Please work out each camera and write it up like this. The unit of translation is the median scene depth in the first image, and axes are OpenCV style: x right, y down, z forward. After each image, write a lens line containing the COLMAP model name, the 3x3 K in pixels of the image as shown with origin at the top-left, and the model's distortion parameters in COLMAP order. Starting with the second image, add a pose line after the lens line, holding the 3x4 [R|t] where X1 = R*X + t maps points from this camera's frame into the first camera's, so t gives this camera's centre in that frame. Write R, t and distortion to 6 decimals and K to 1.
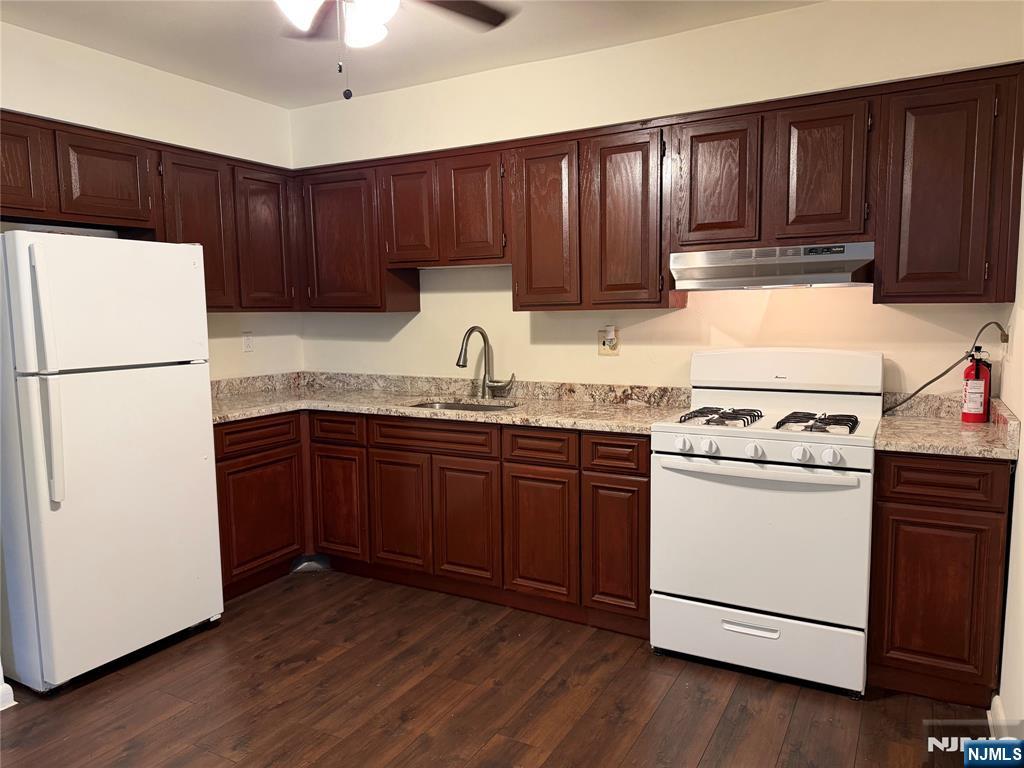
lens RADIAL K [[713.0, 0, 508.7], [0, 713.0, 385.3], [0, 0, 1]] dist [0.085711, -0.144605]
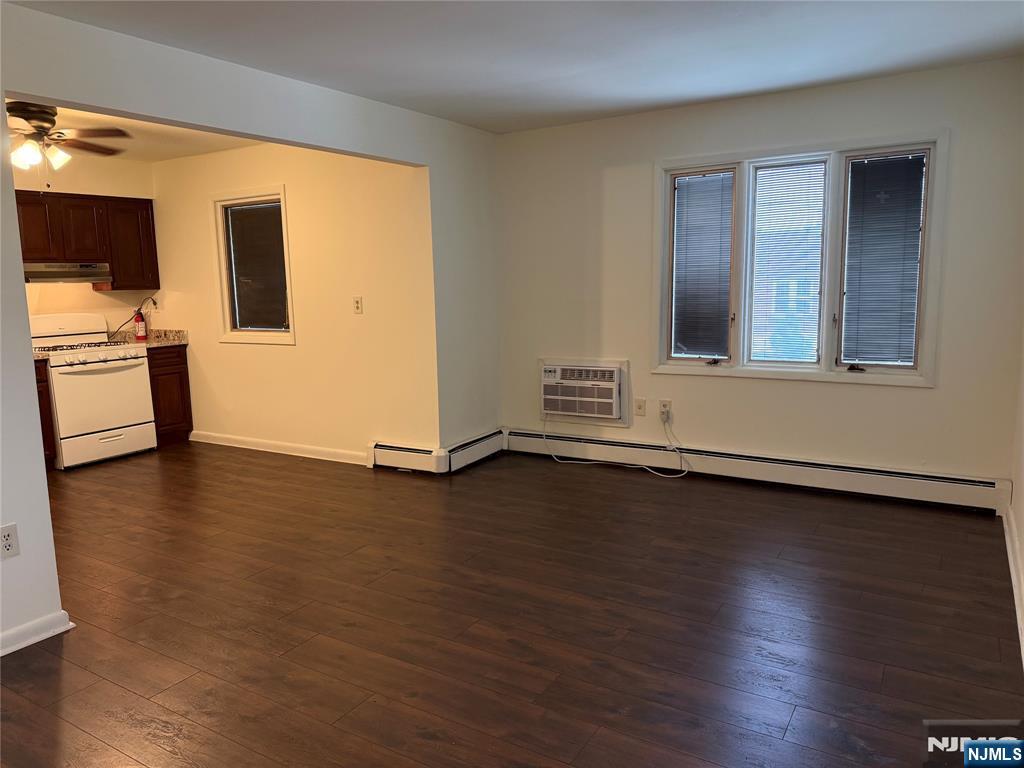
lens RADIAL K [[721.6, 0, 512.0], [0, 721.6, 384.0], [0, 0, 1]] dist [0.001613, -0.001133]
pose [[0.034157, -0.128177, 0.991163, -1.502877], [0.129811, 0.983909, 0.122766, 0.053231], [-0.990950, 0.124470, 0.050246, -0.288640]]
